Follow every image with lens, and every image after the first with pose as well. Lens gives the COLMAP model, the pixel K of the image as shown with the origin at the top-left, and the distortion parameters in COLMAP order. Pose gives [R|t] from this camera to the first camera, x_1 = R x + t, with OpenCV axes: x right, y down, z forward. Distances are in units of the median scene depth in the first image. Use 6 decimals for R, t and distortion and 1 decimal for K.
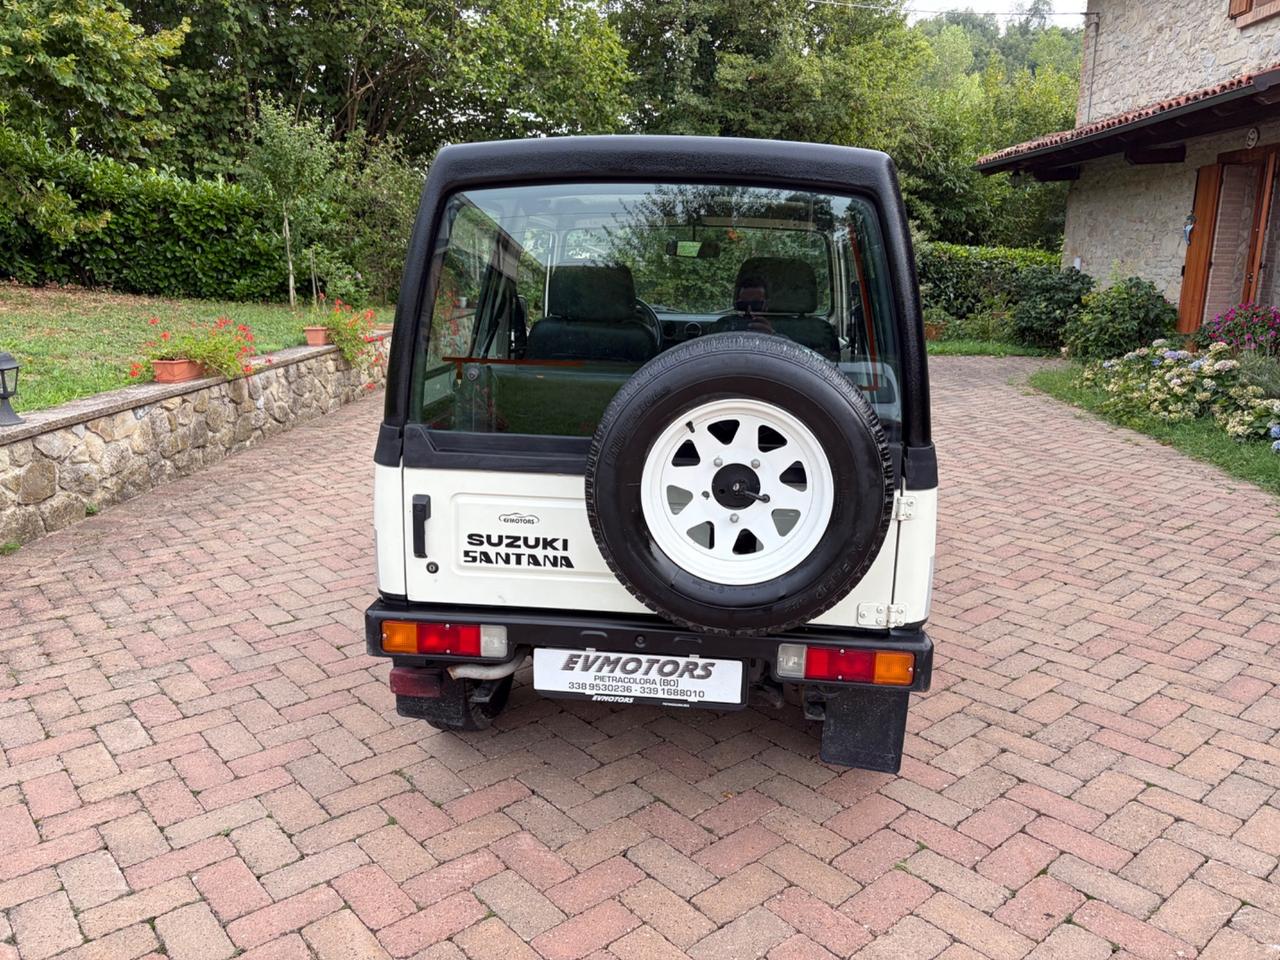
lens RADIAL K [[966.6, 0, 640.0], [0, 966.6, 480.0], [0, 0, 1]] dist [0.058890, -0.057026]
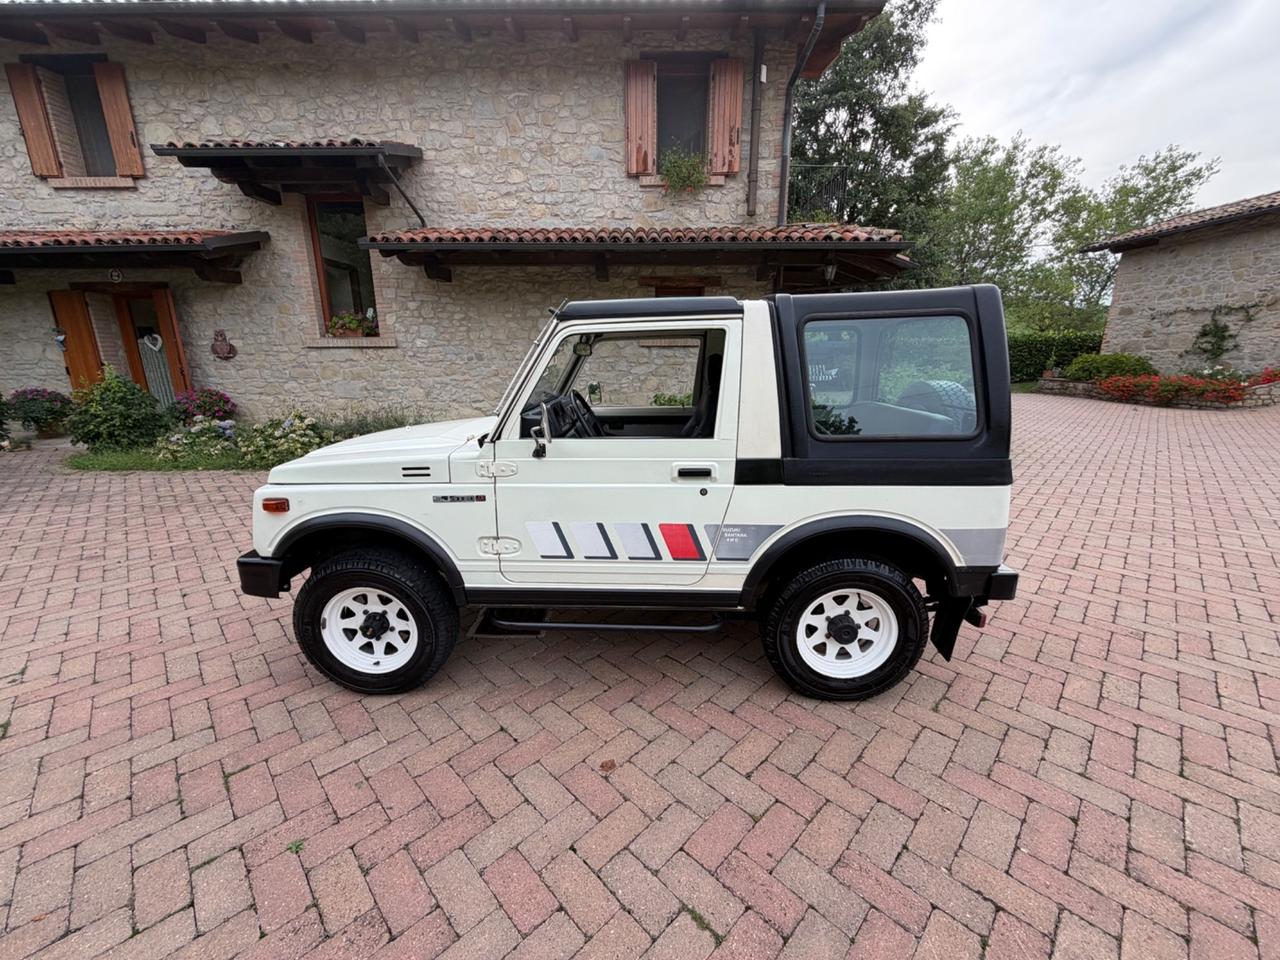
lens RADIAL K [[507.0, 0, 637.9], [0, 507.0, 481.4], [0, 0, 1]] dist [-0.000797, 0.000278]
pose [[-0.070714, -0.255447, 0.964234, -0.508592], [0.239116, 0.934128, 0.265007, -0.191695], [-0.968413, 0.249304, -0.004975, 0.799485]]
